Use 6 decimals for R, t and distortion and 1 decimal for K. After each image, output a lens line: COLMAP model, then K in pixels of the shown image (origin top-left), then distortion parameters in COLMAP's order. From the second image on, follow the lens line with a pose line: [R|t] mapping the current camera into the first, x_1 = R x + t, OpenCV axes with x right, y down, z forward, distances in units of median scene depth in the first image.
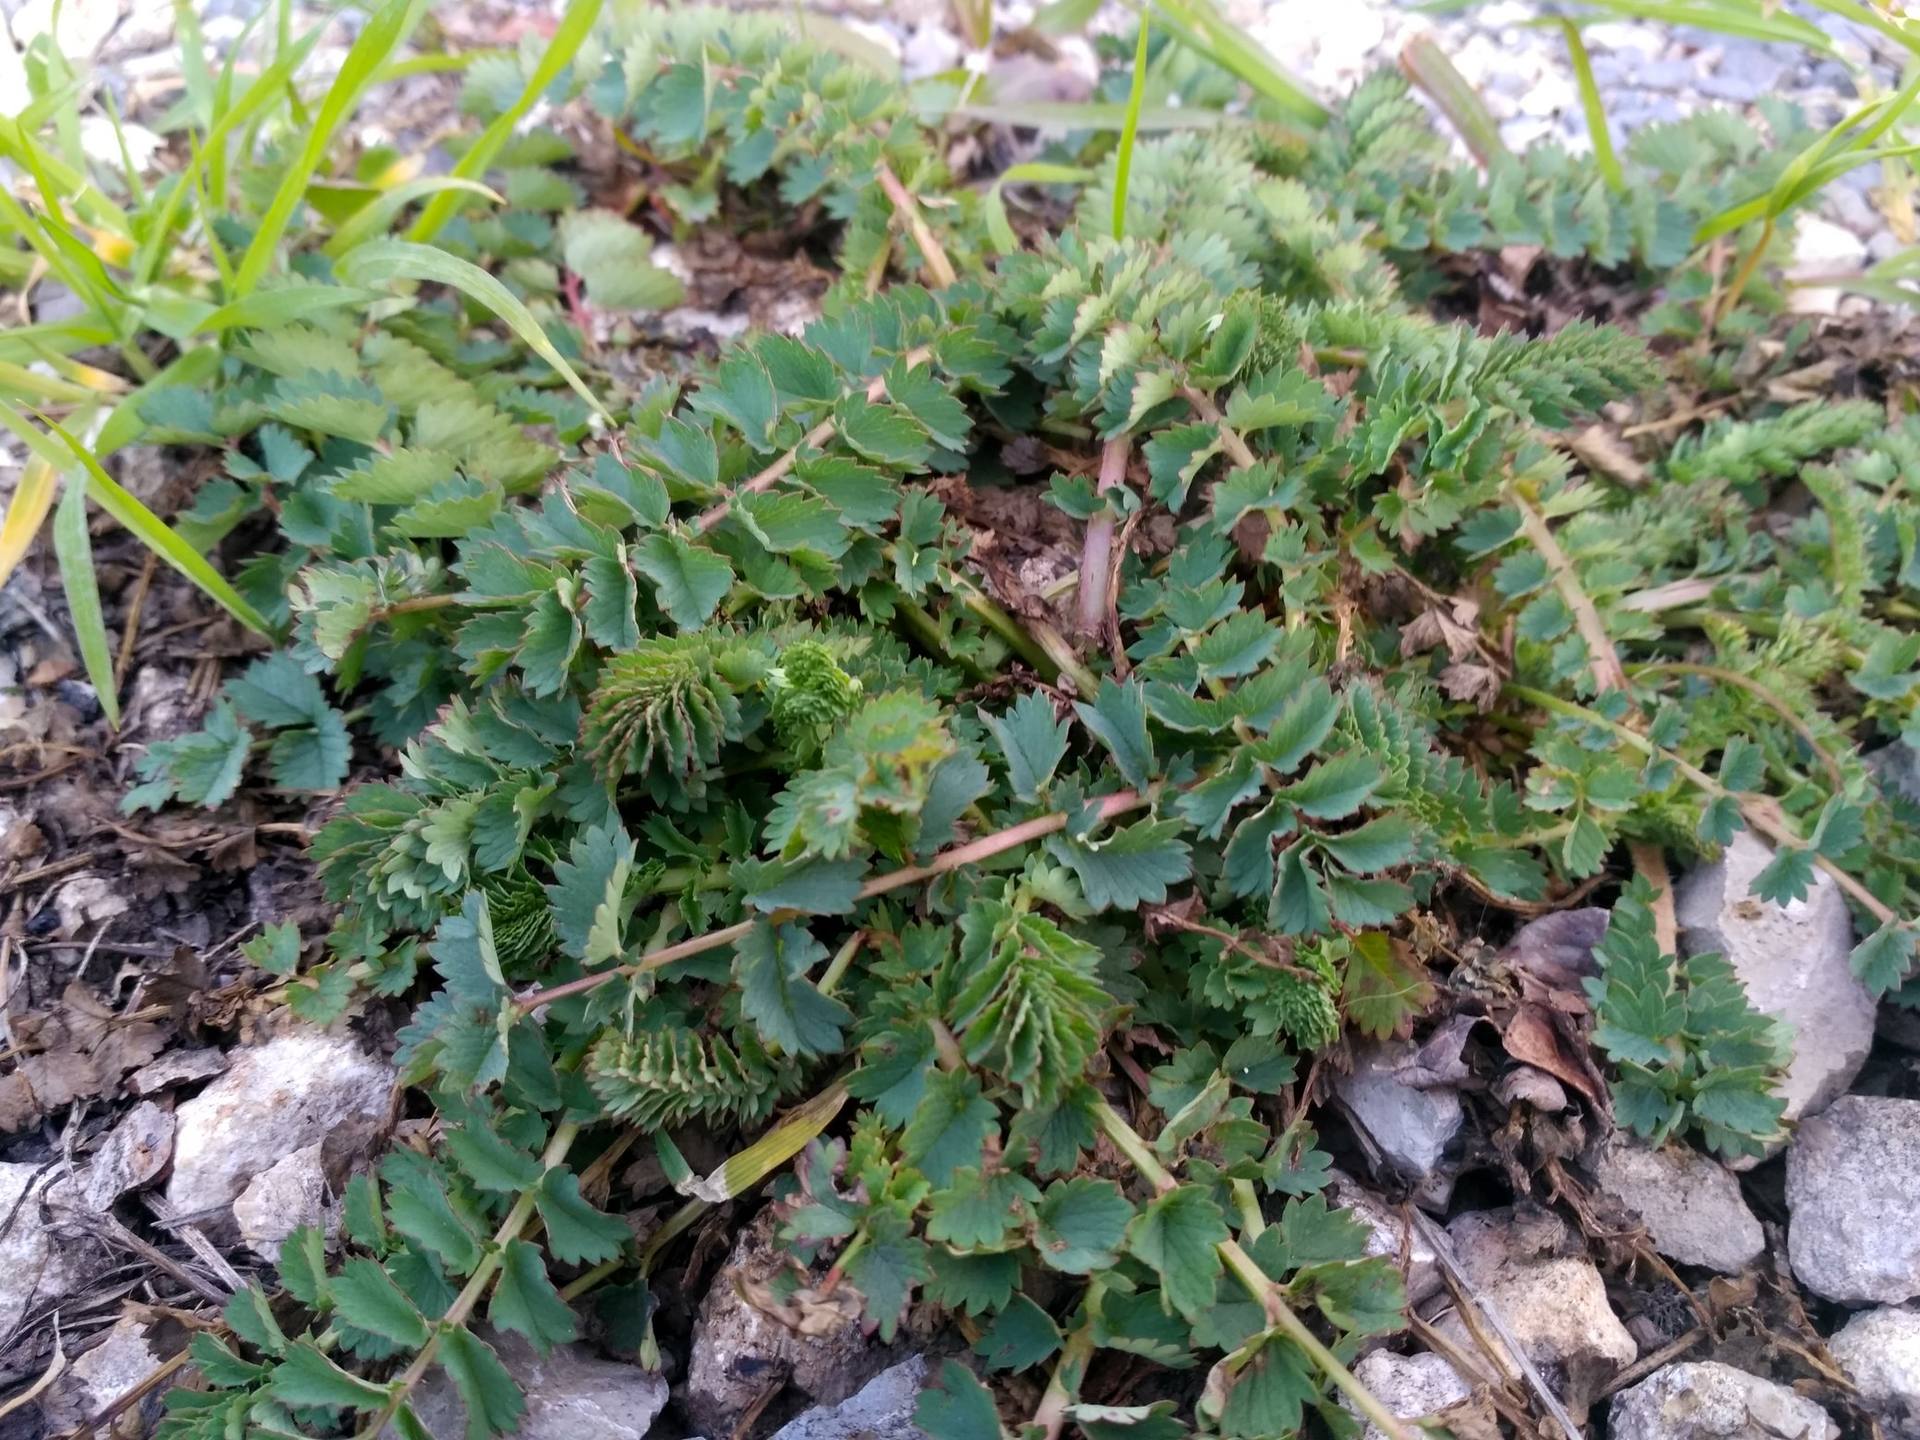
lens RADIAL K [[1784.0, 0, 960.0], [0, 1784.0, 720.0], [0, 0, 1]] dist [0.105705, -0.307130]
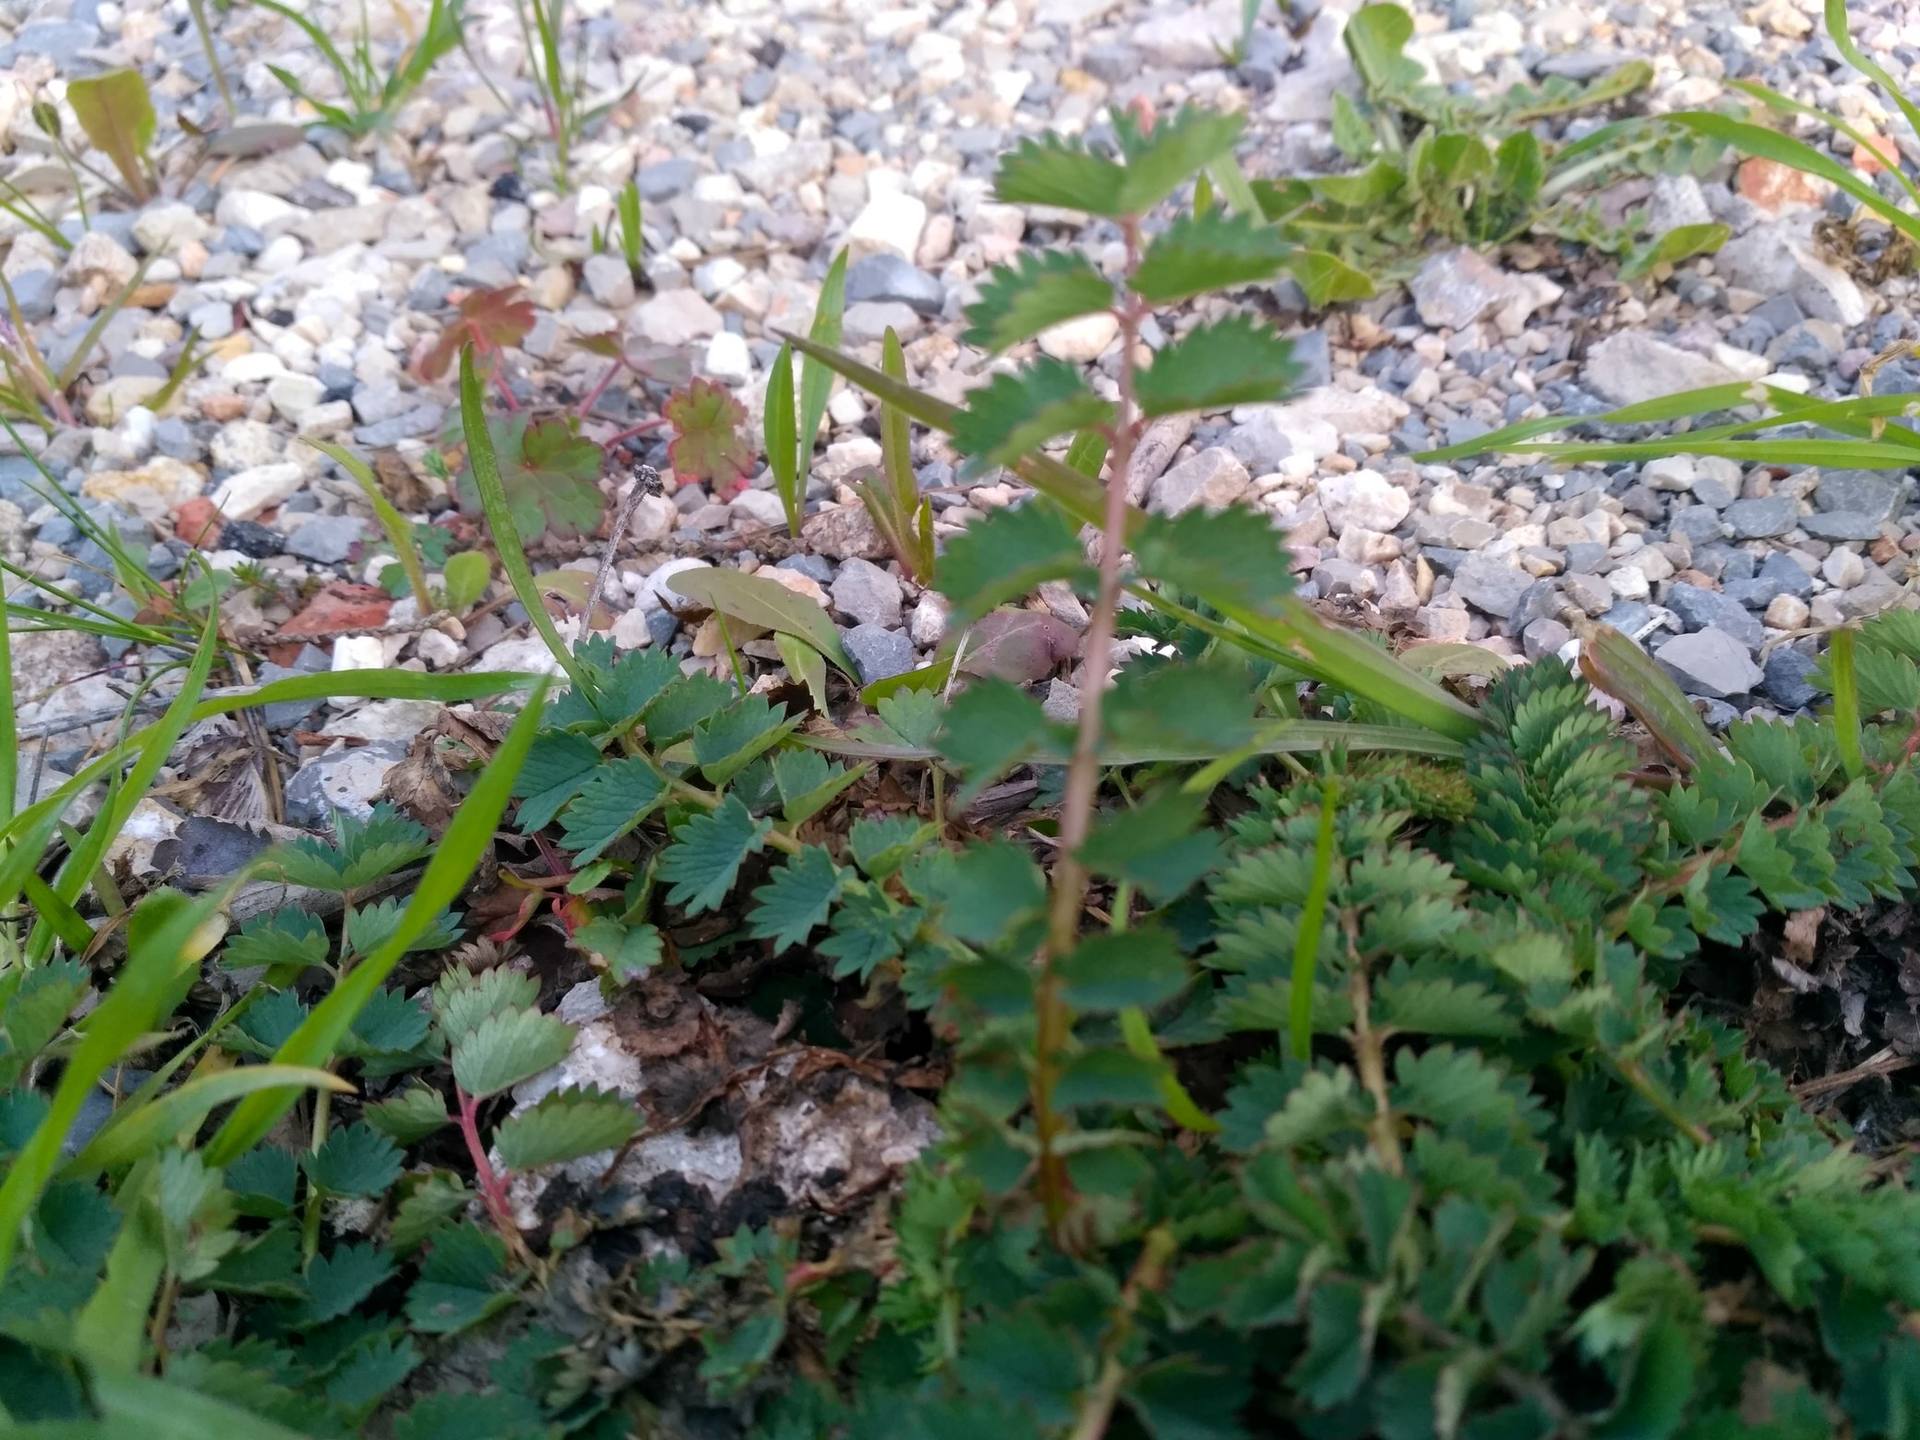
lens RADIAL K [[1784.0, 0, 960.0], [0, 1784.0, 720.0], [0, 0, 1]] dist [0.105705, -0.307130]
pose [[0.985839, -0.133721, 0.101198, -0.081388], [0.144346, 0.983813, -0.106189, -0.296786], [-0.085360, 0.119293, 0.989183, 0.289789]]
